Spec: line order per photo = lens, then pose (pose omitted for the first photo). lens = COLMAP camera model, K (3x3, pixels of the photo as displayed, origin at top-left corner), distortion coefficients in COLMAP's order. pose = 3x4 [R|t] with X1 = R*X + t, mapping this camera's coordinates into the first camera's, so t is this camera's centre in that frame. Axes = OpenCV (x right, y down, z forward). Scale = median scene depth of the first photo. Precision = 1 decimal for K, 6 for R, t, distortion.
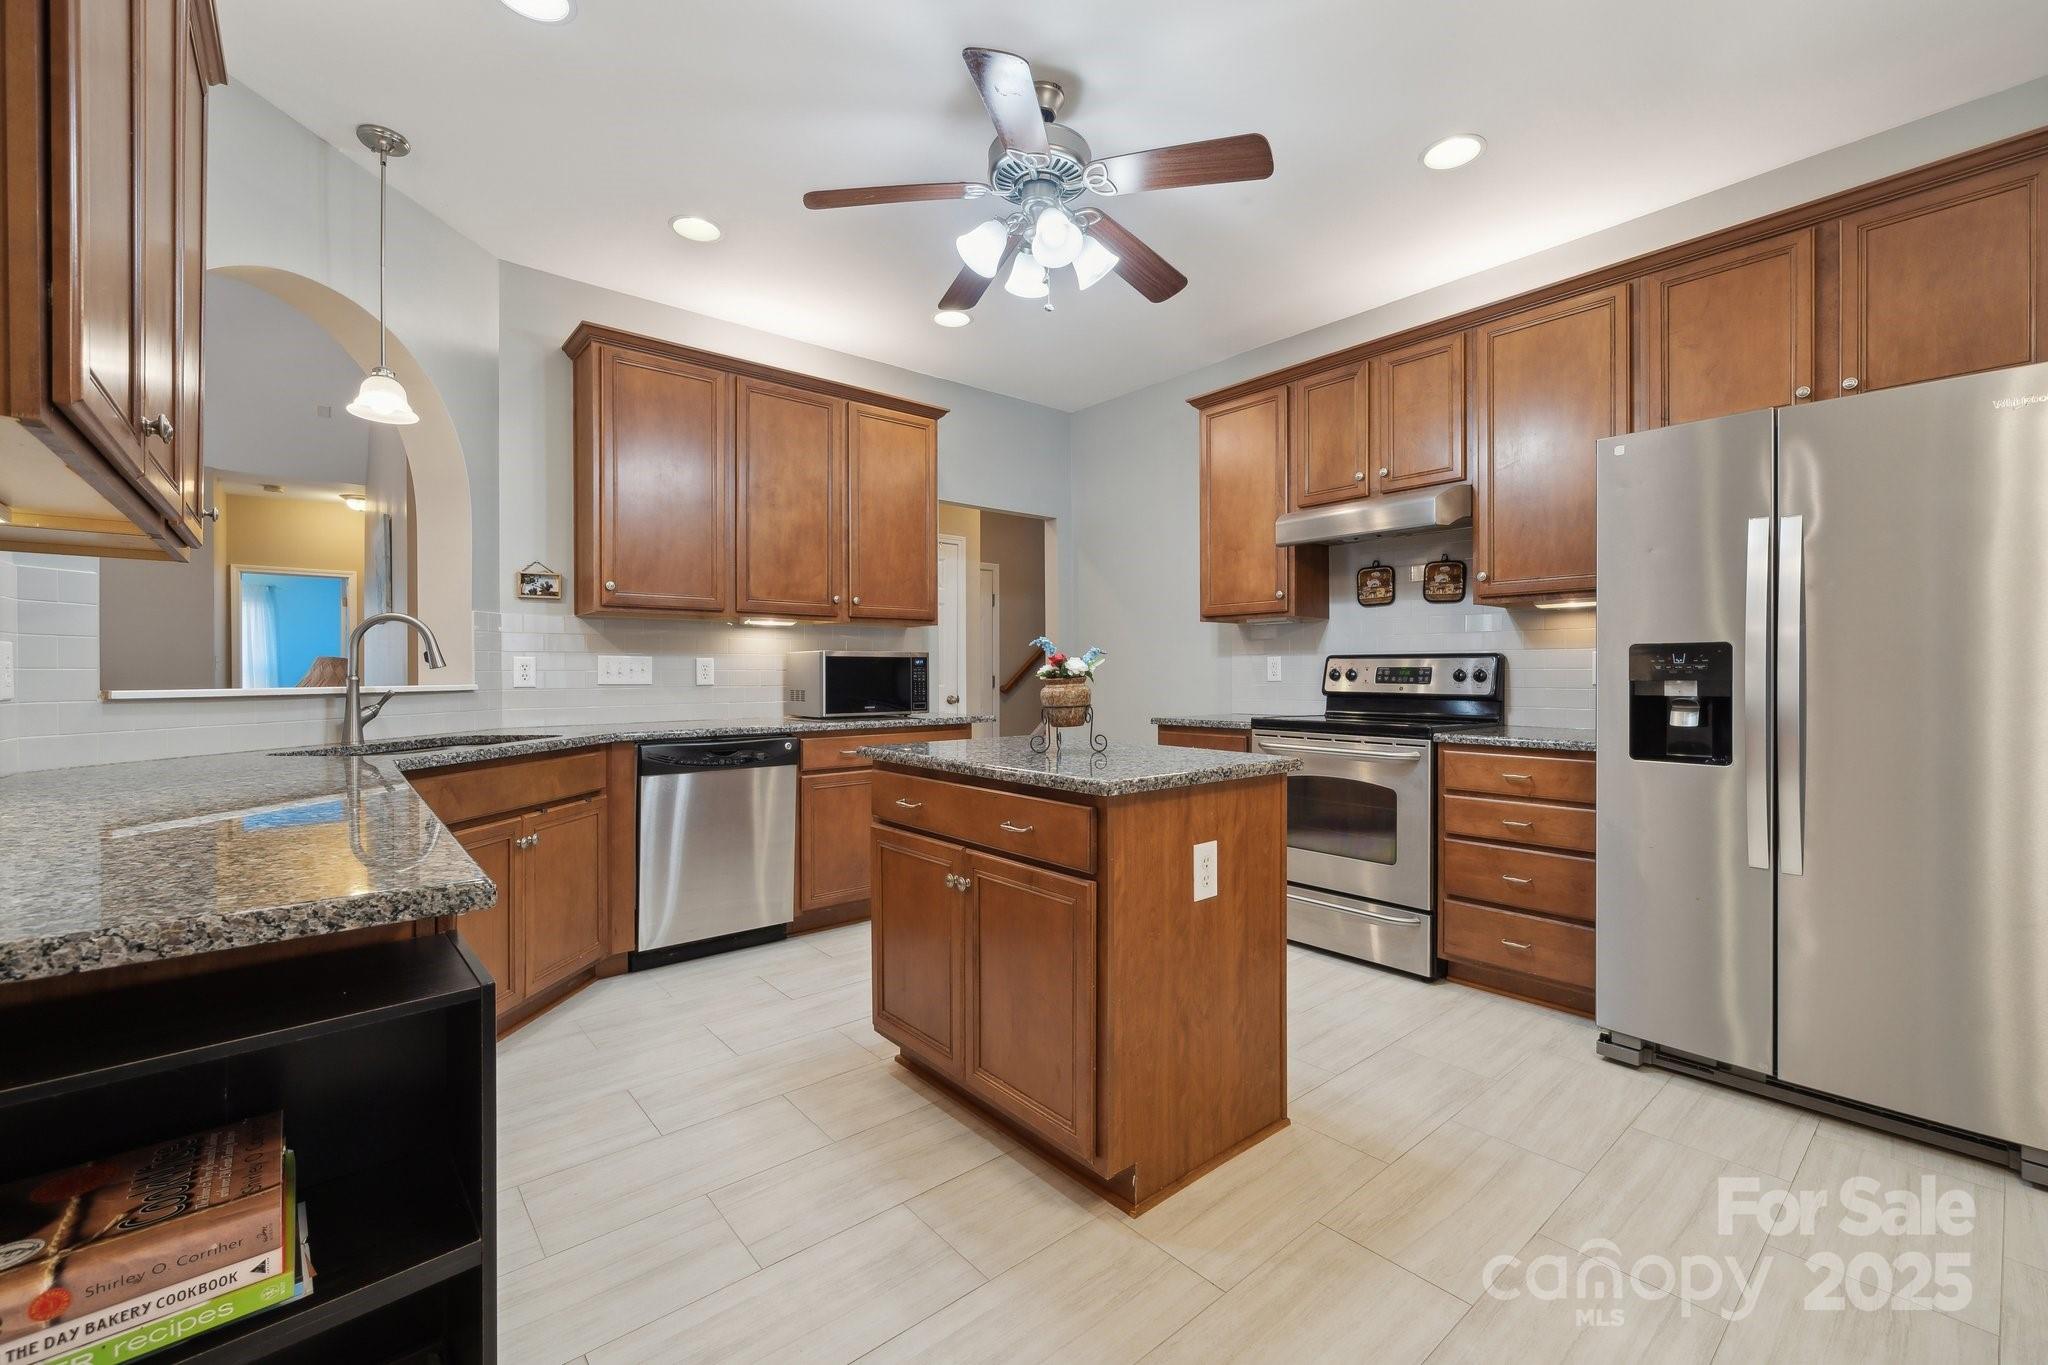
lens RADIAL K [[844.8, 0, 1037.0], [0, 844.8, 674.5], [0, 0, 1]] dist [-0.001183, -0.000199]
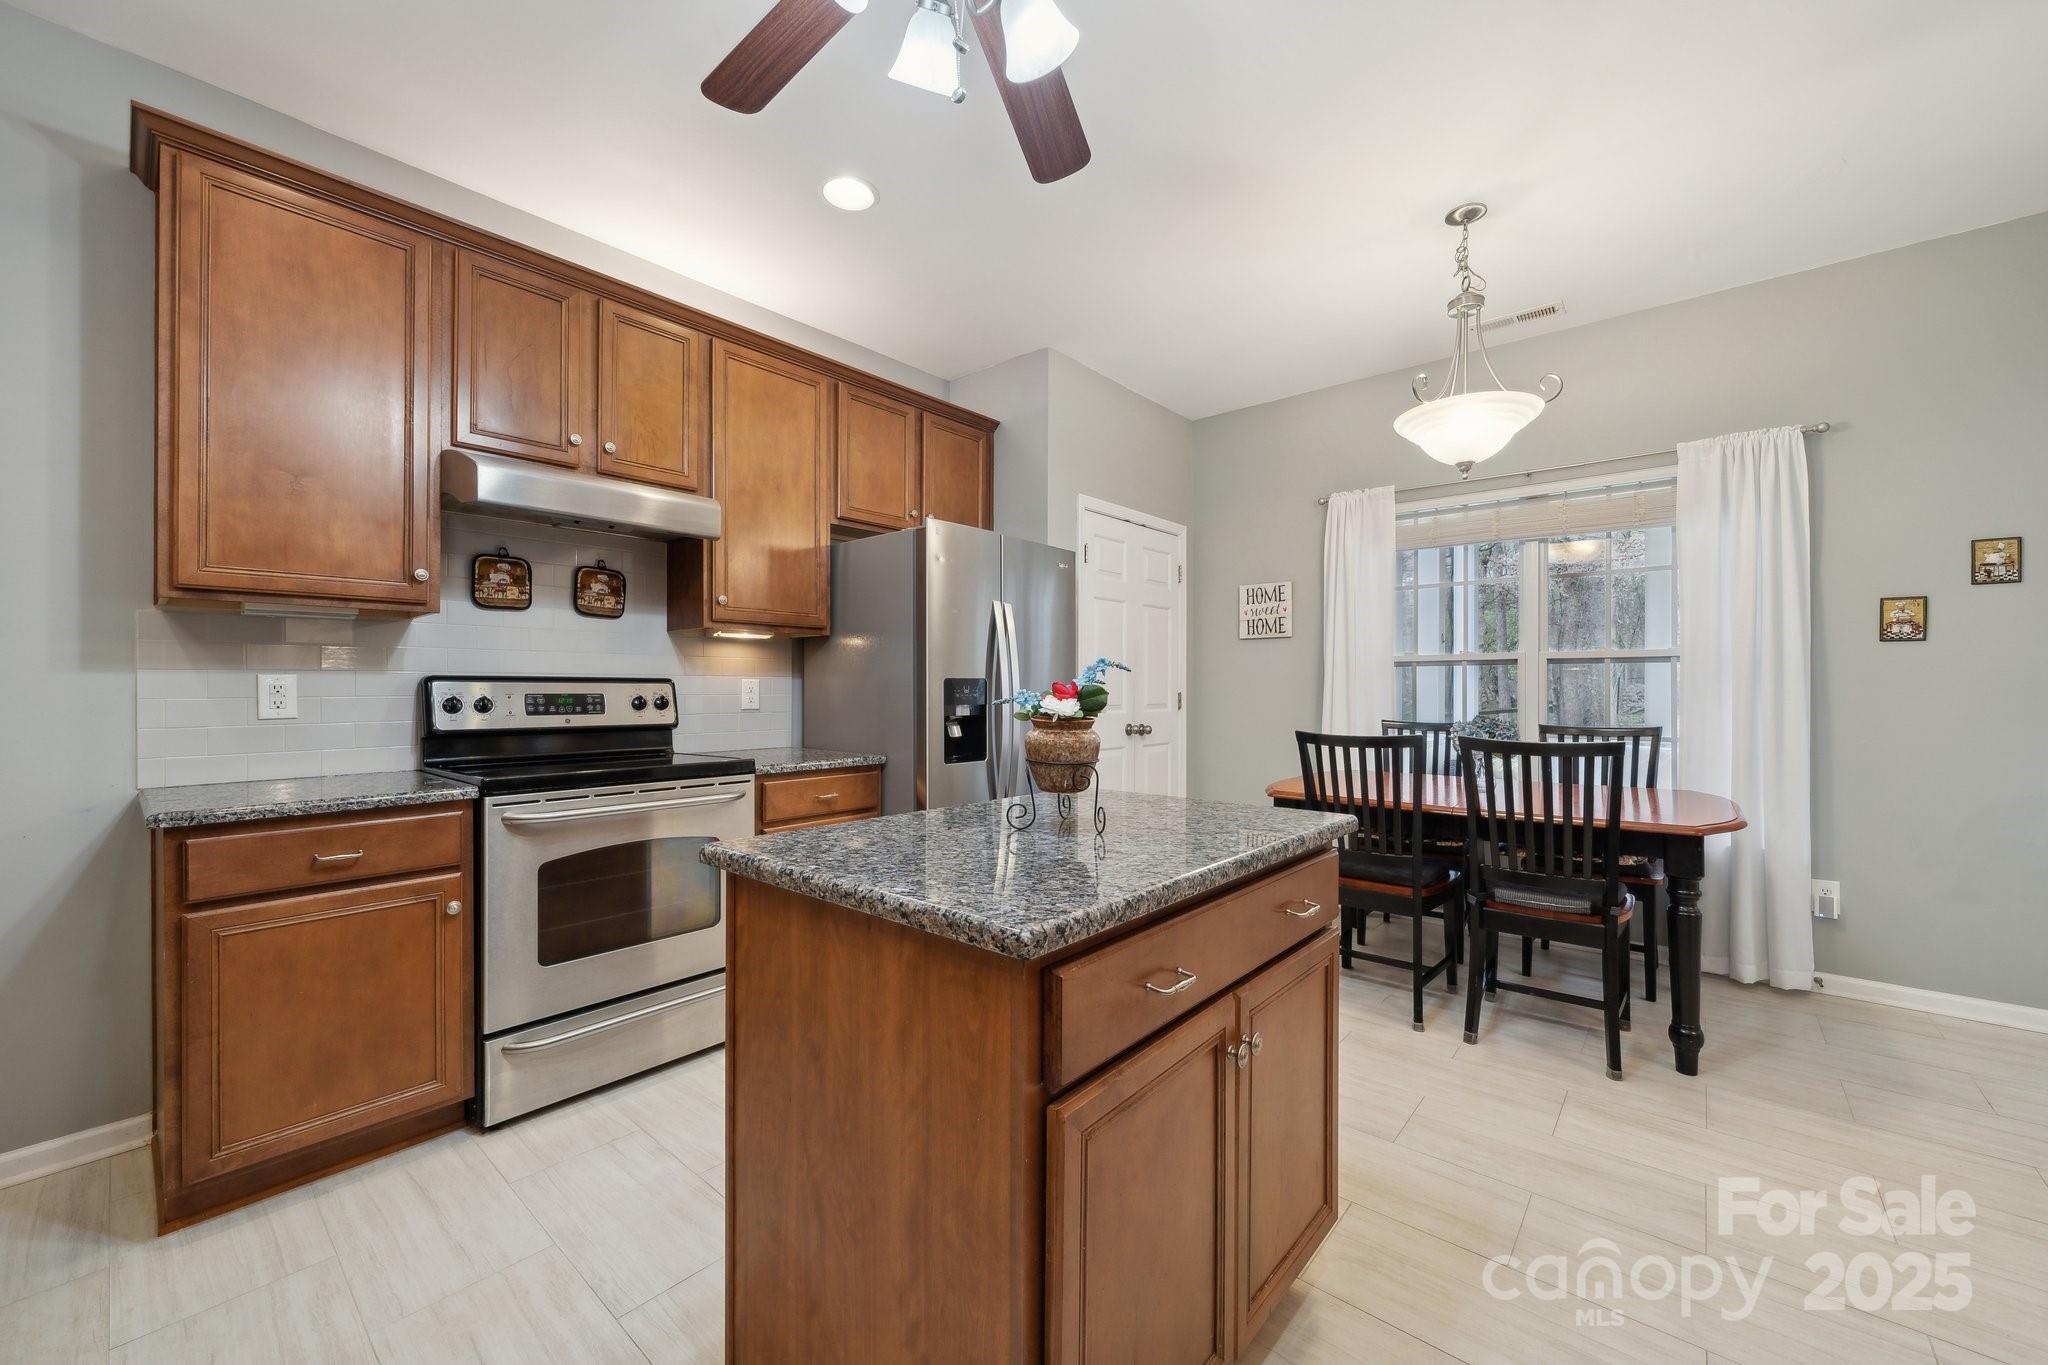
lens RADIAL K [[782.4, 0, 1027.5], [0, 782.4, 694.8], [0, 0, 1]] dist [-0.001187, -0.000139]
pose [[-0.150091, -0.005508, 0.988657, -0.450091], [0.002192, 0.999980, 0.005904, -0.014005], [-0.988670, 0.003054, -0.150076, 0.873595]]
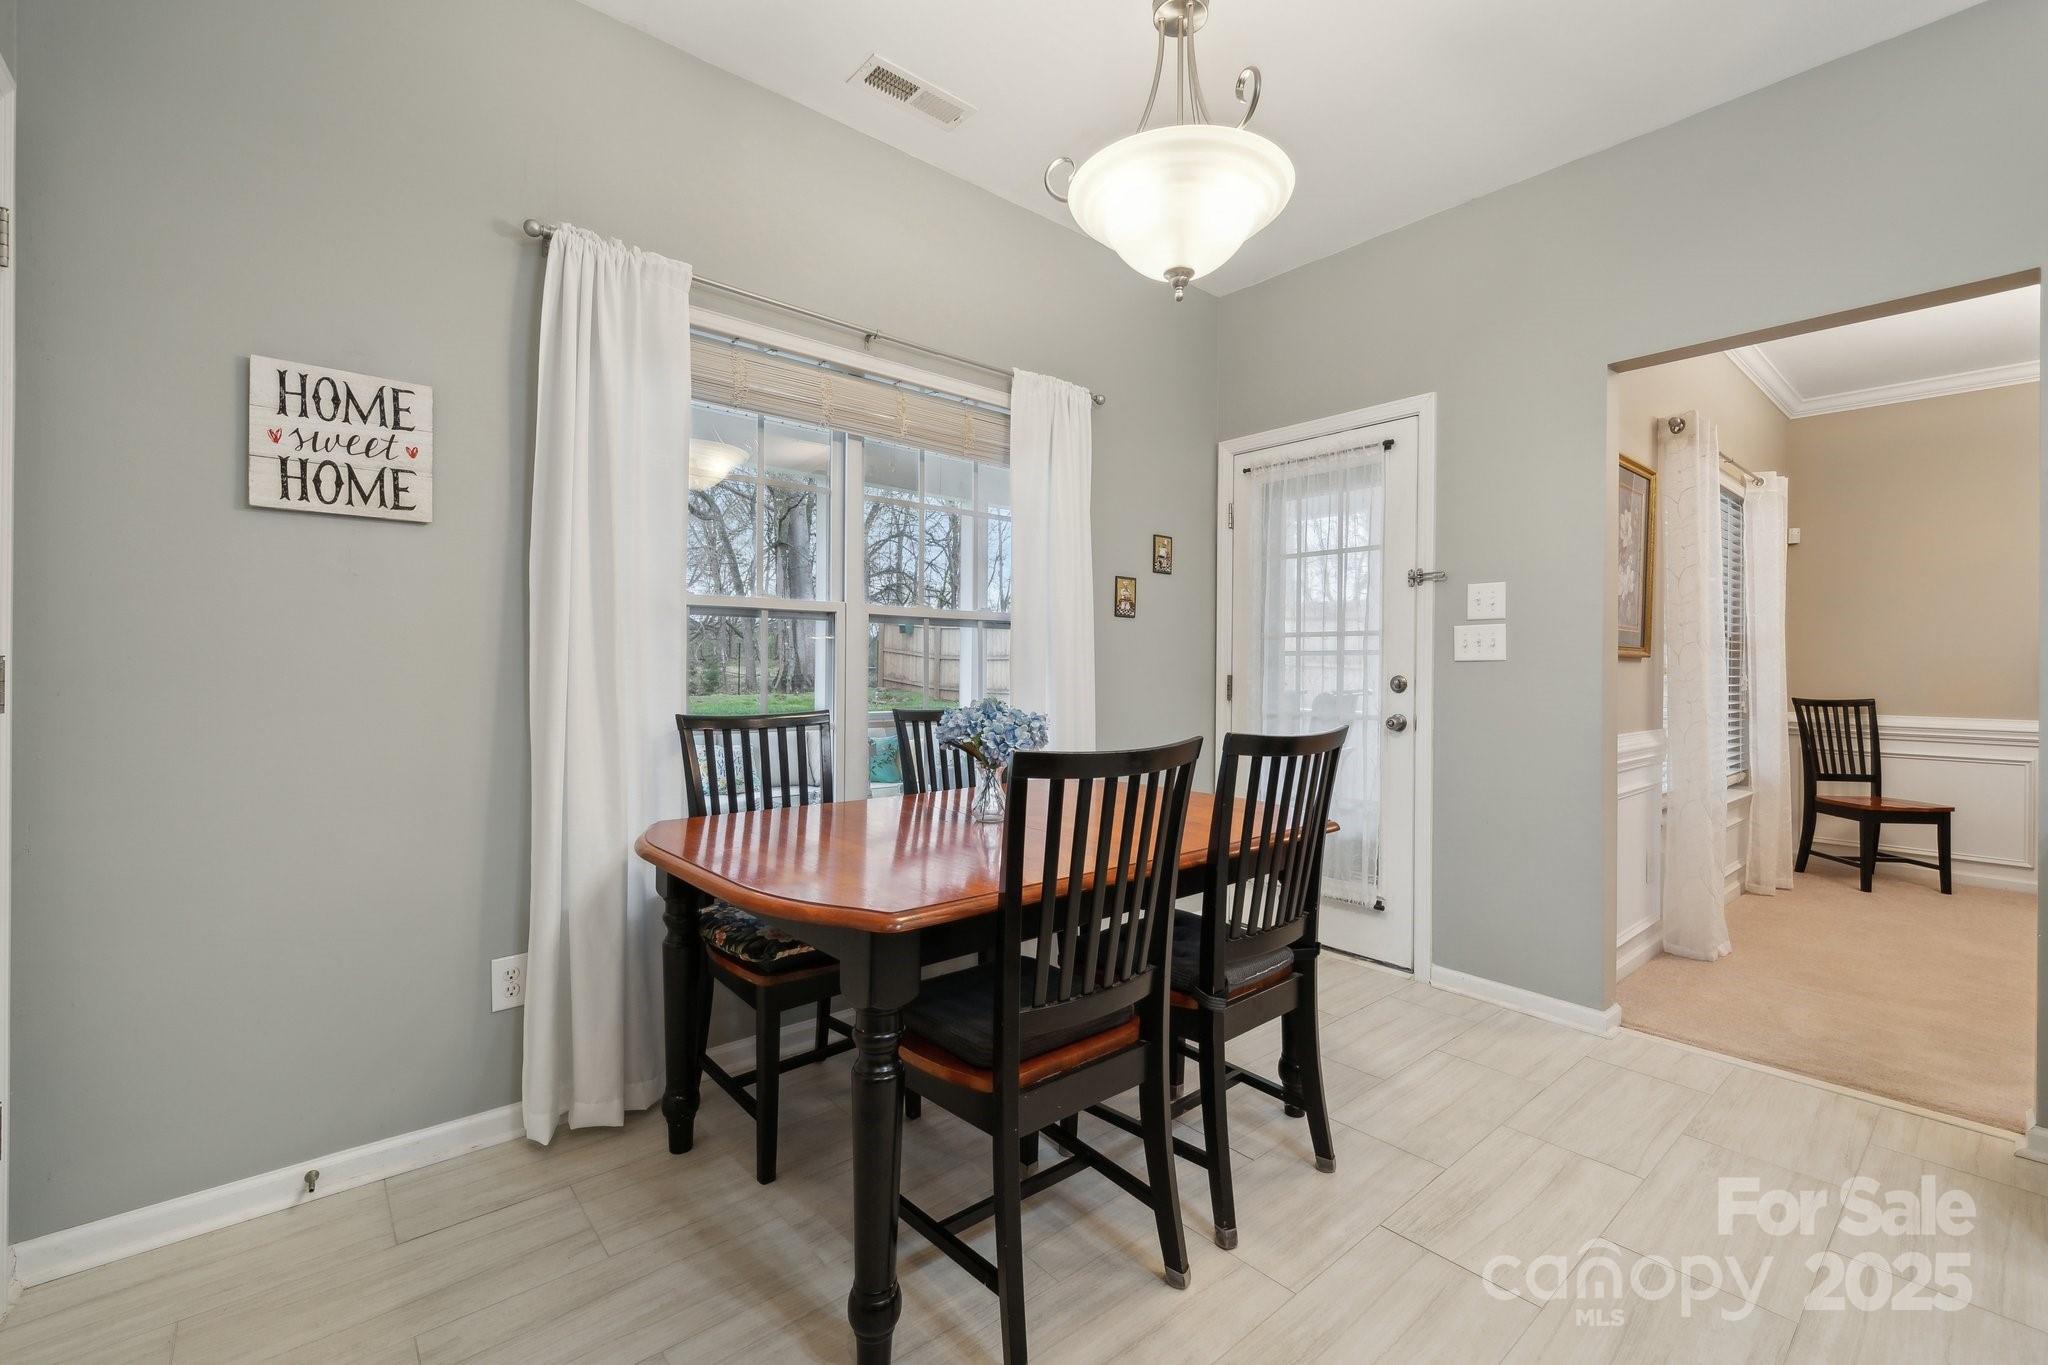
lens RADIAL K [[860.8, 0, 1032.3], [0, 860.8, 669.3], [0, 0, 1]] dist [-0.001942, -0.000205]
pose [[-0.999976, -0.005407, -0.004412, 0.491836], [-0.005427, 0.999976, 0.004388, -0.005719], [0.004388, 0.004412, -0.999981, 0.826151]]
